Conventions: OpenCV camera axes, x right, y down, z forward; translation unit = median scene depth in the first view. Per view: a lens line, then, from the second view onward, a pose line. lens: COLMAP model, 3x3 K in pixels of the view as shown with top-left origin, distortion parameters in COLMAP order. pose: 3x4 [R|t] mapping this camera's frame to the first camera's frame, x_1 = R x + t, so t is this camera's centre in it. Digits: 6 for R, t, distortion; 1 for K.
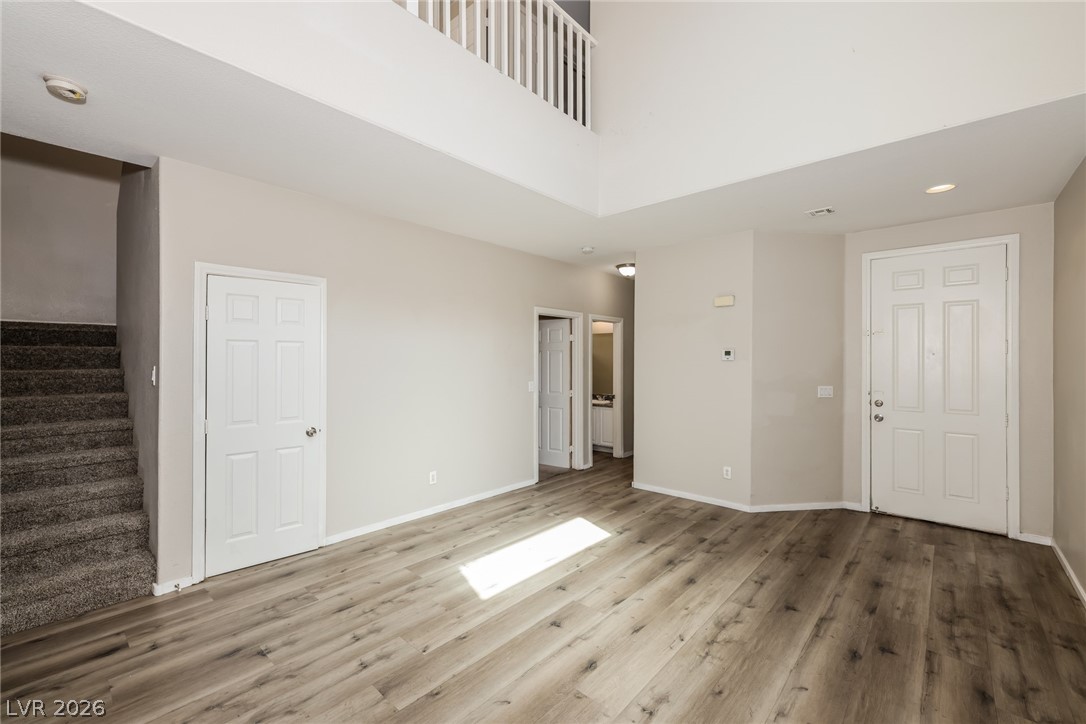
lens RADIAL K [[457.6, 0, 532.4], [0, 457.6, 358.9], [0, 0, 1]] dist [0.001605, 0.000473]
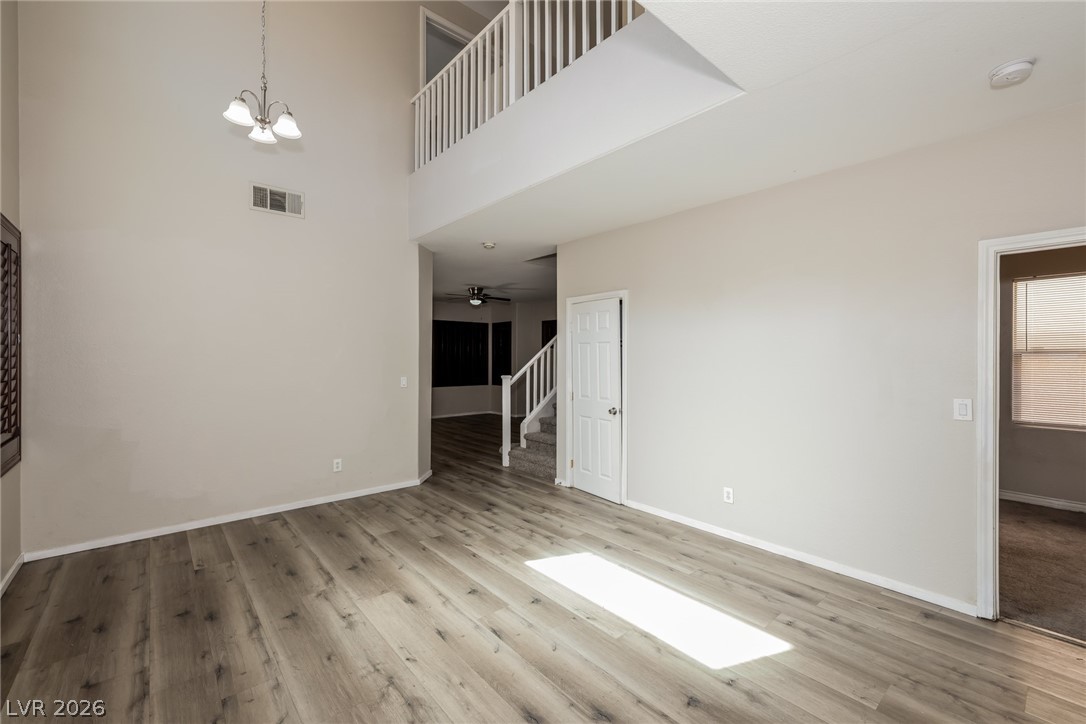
lens RADIAL K [[454.3, 0, 541.0], [0, 454.3, 356.8], [0, 0, 1]] dist [0.002253, 0.000197]
pose [[-0.122539, -0.001156, -0.992463, 0.970493], [0.001422, 0.999998, -0.001340, 0.003993], [0.992463, -0.001575, -0.122537, 1.111193]]
